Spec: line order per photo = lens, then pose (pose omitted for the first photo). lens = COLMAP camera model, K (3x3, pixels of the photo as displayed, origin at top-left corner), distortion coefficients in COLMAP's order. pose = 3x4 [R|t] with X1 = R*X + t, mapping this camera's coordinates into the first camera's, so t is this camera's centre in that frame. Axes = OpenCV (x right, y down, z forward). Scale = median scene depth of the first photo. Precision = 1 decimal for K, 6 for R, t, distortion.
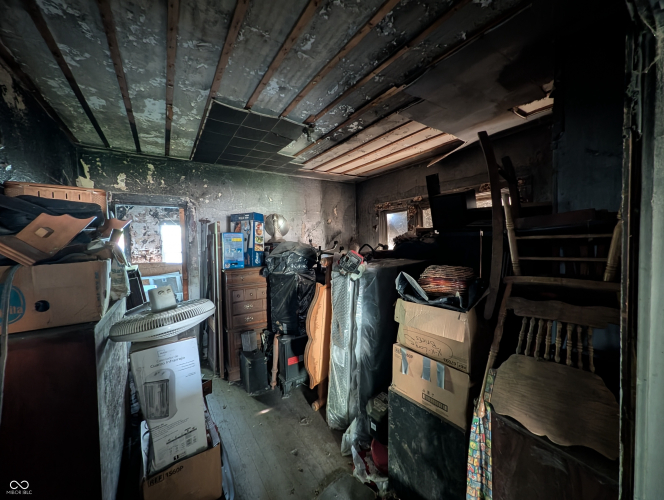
lens RADIAL K [[256.3, 0, 332.7], [0, 256.3, 249.0], [0, 0, 1]] dist [-0.000124, 0.000091]
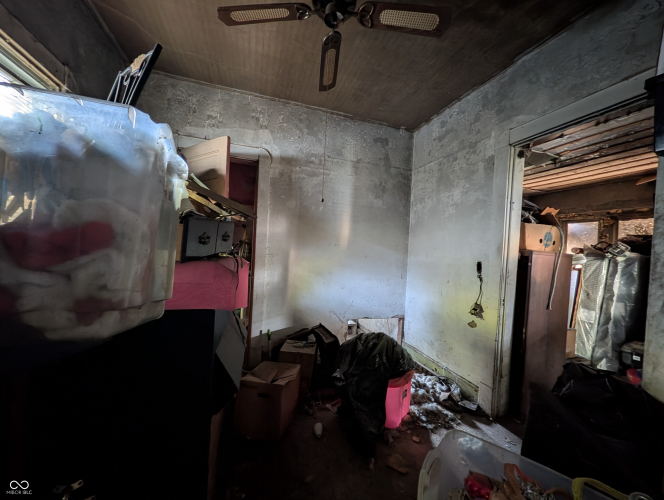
lens RADIAL K [[256.3, 0, 332.2], [0, 256.3, 249.3], [0, 0, 1]] dist [-0.000124, 0.000091]
pose [[0.958860, 0.081010, -0.272077, -0.996577], [-0.091581, 0.995449, -0.026362, 0.217608], [0.268703, 0.050194, 0.961914, -0.795598]]
